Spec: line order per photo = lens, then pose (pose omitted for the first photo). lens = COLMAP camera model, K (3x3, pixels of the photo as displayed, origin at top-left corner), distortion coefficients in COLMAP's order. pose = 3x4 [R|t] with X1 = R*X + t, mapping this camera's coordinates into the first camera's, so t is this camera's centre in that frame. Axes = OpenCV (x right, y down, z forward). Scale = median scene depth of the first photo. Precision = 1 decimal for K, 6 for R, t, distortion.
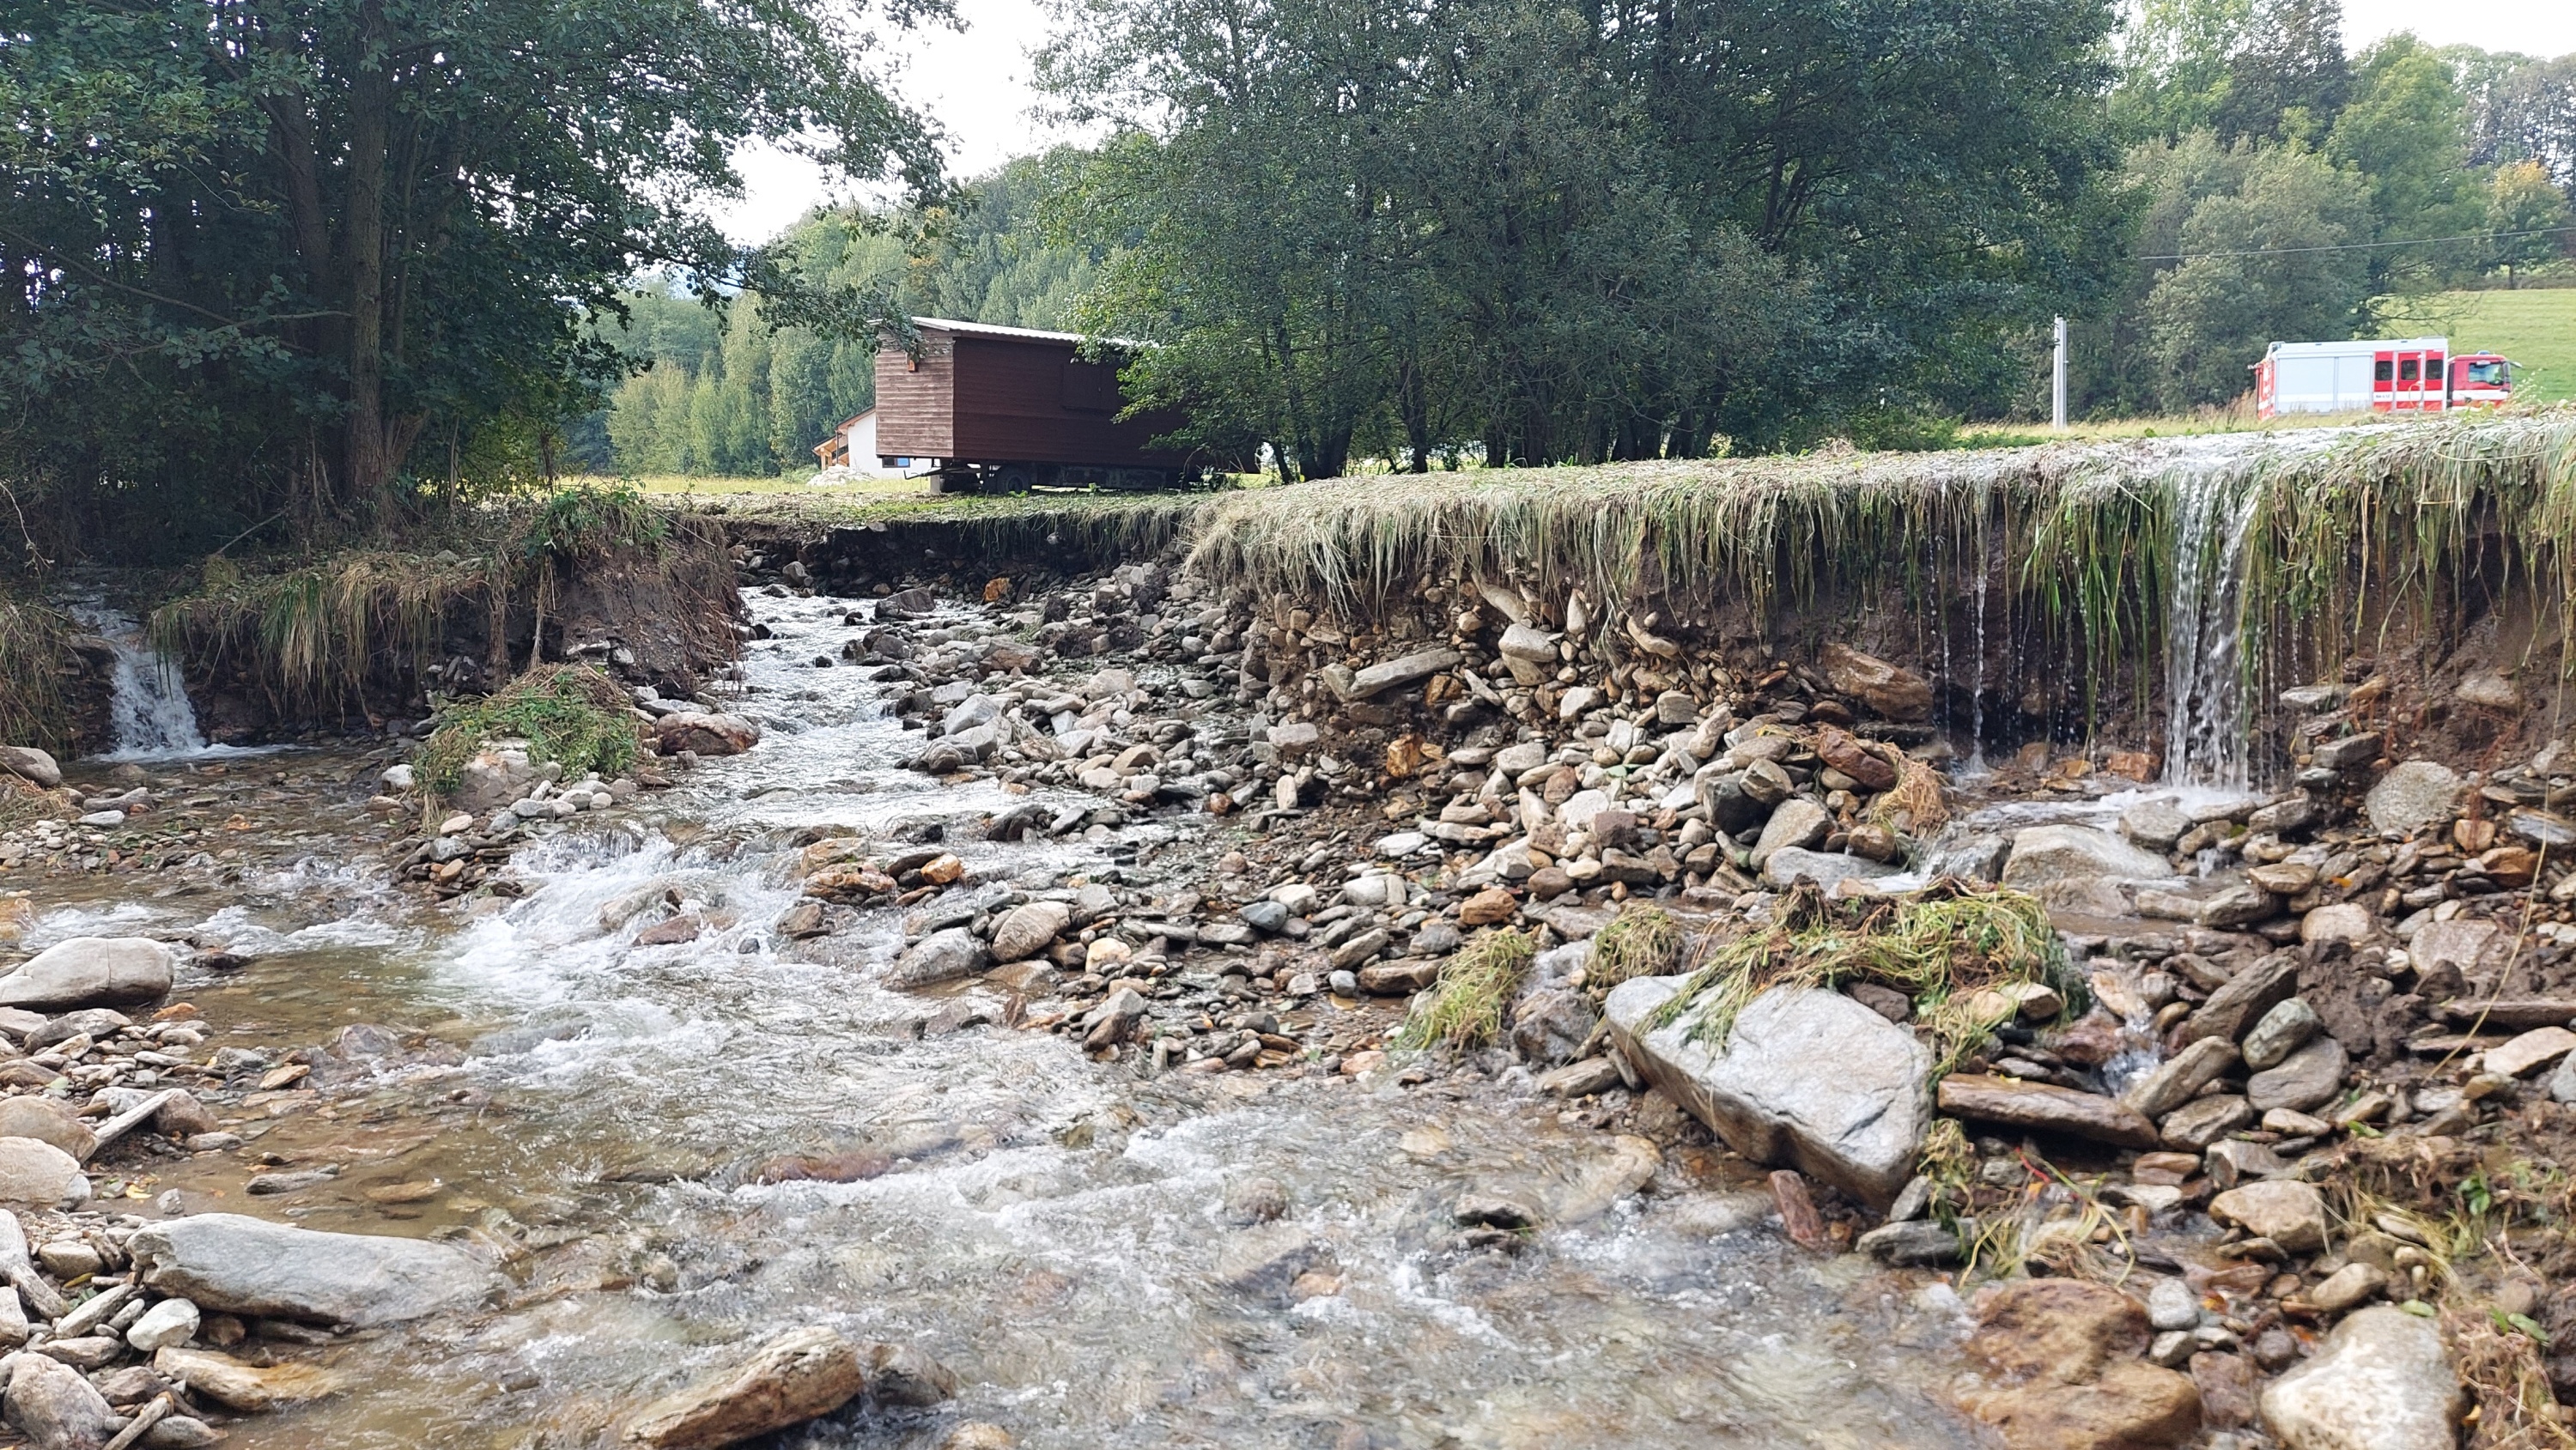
lens RADIAL K [[1802.5, 0, 1288.0], [0, 1802.5, 725.0], [0, 0, 1]] dist [0.051876, -0.046890]
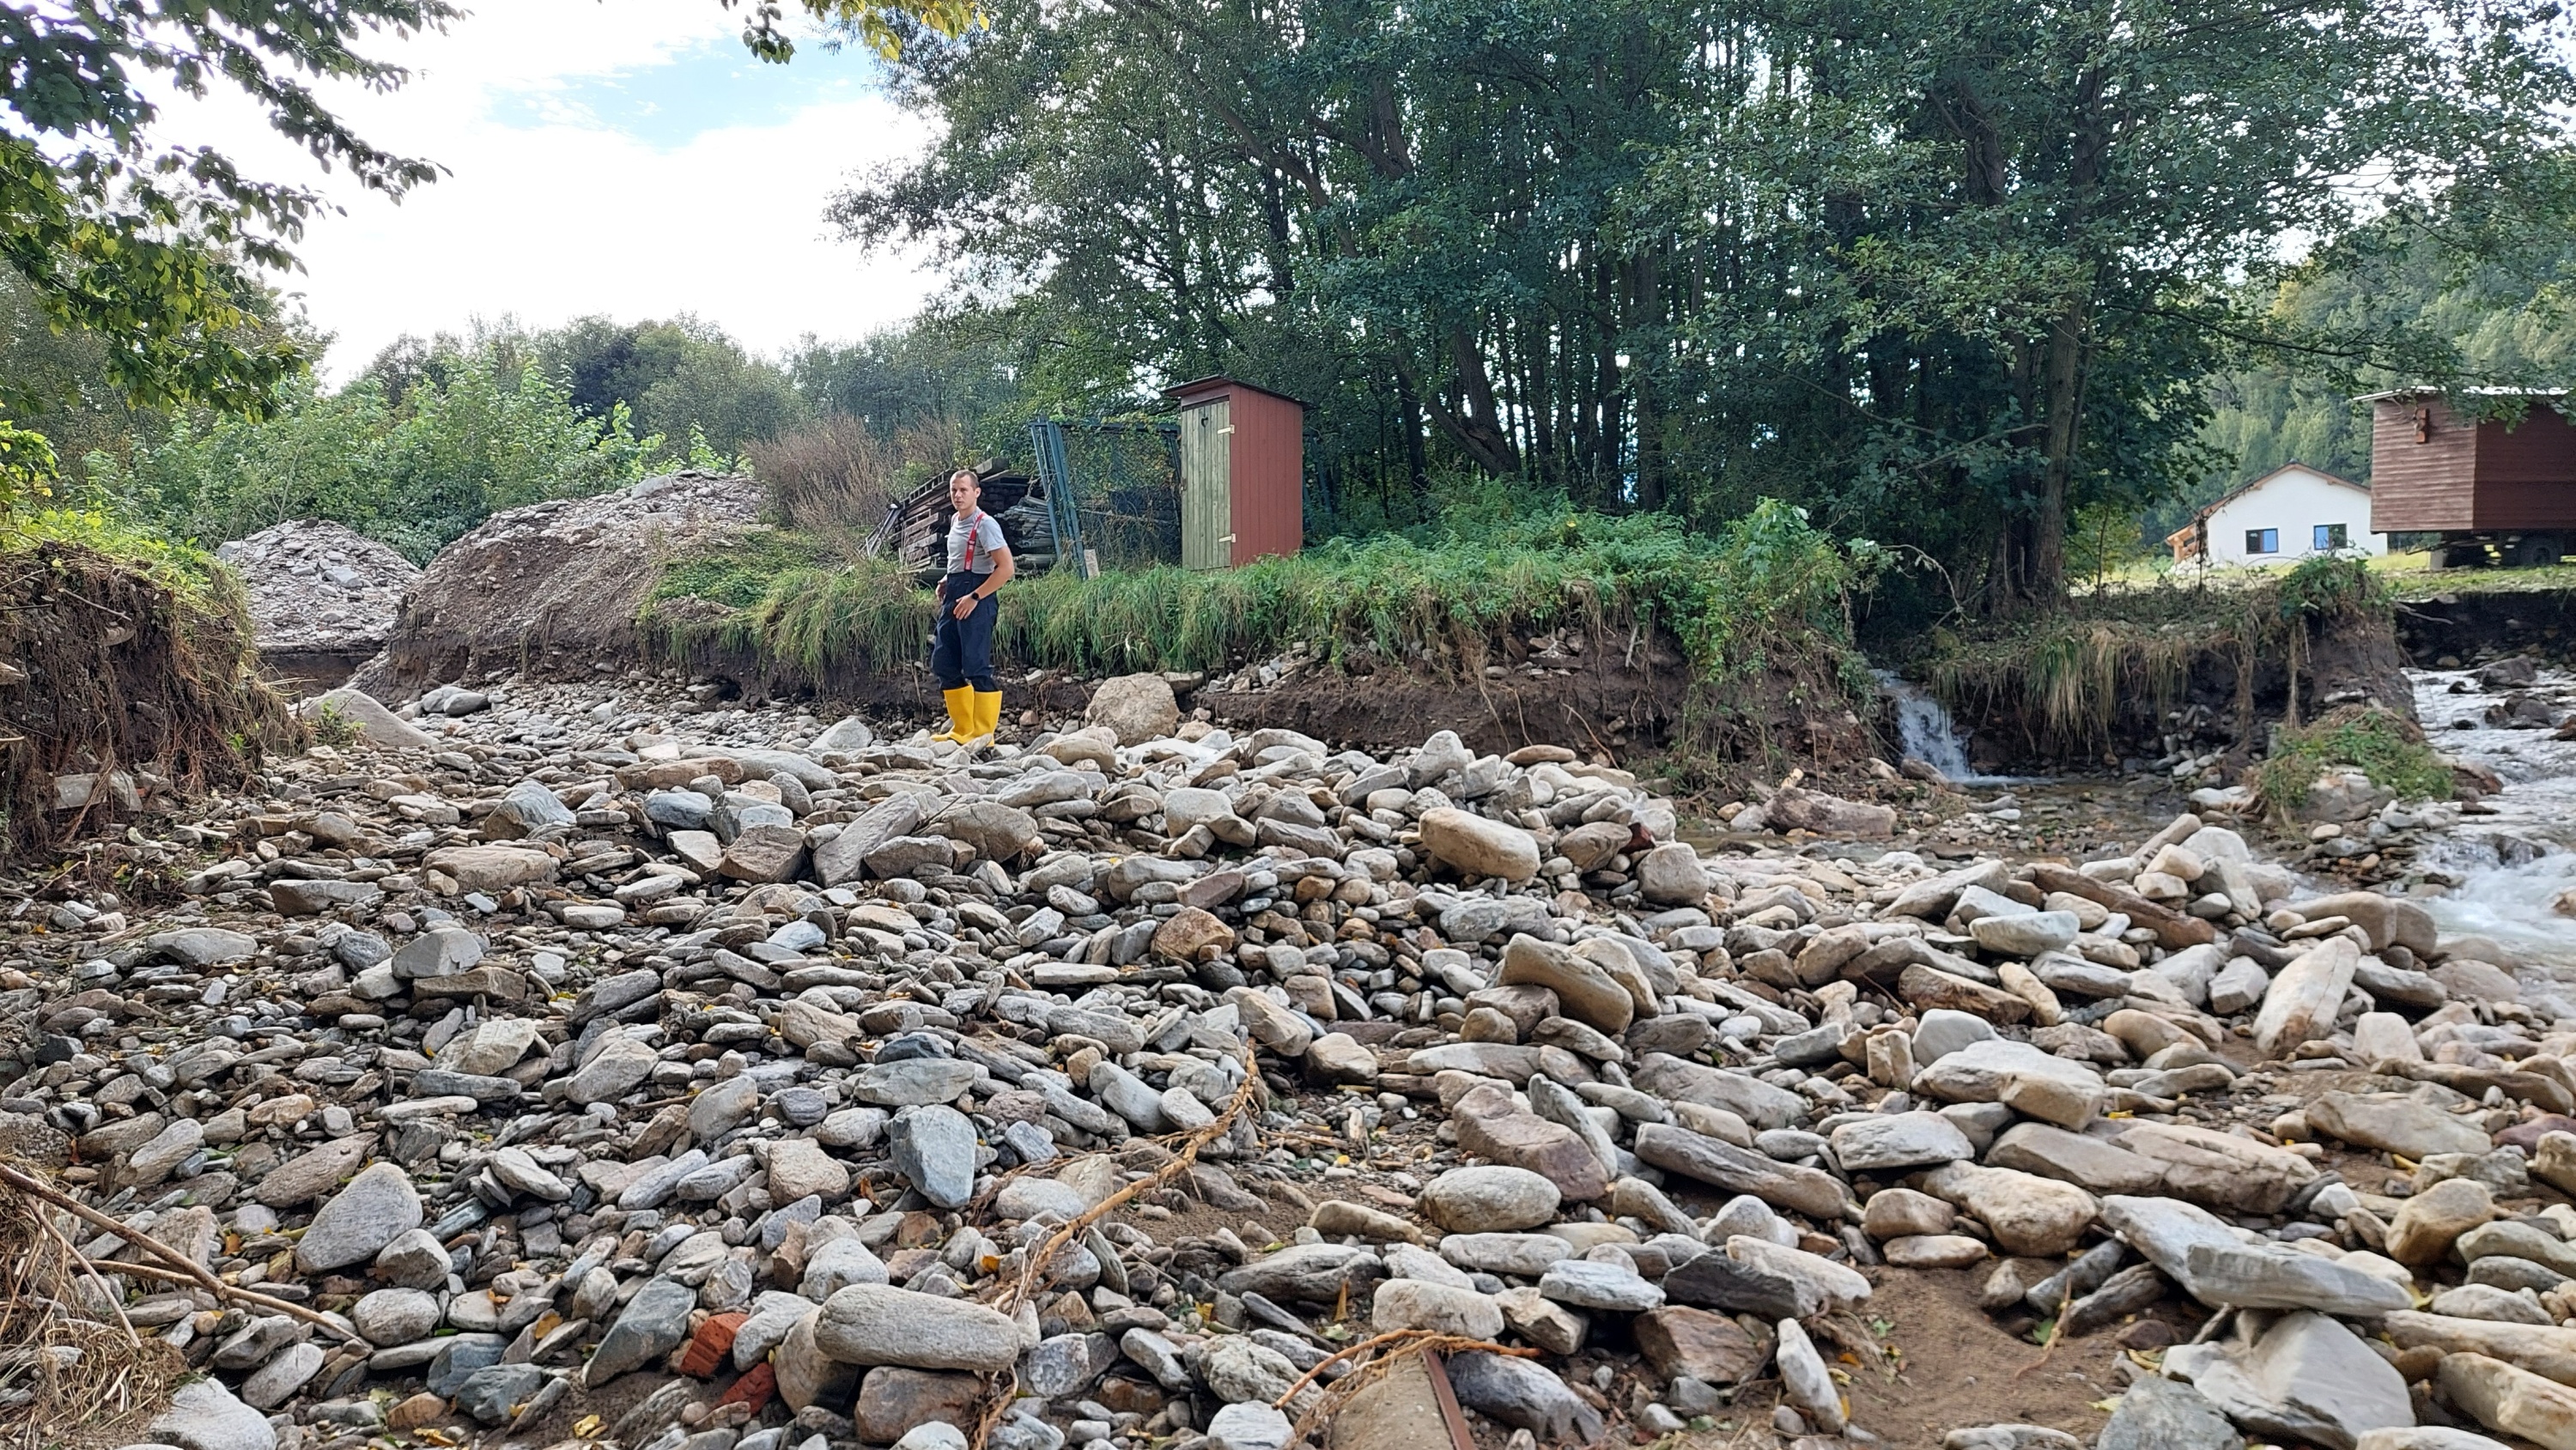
lens RADIAL K [[1802.5, 0, 1288.0], [0, 1802.5, 725.0], [0, 0, 1]] dist [0.051876, -0.046890]
pose [[0.790551, 0.013352, -0.612251, -0.199173], [-0.048095, 0.998028, -0.040337, 0.049893], [0.610505, 0.061335, 0.789634, -0.278225]]
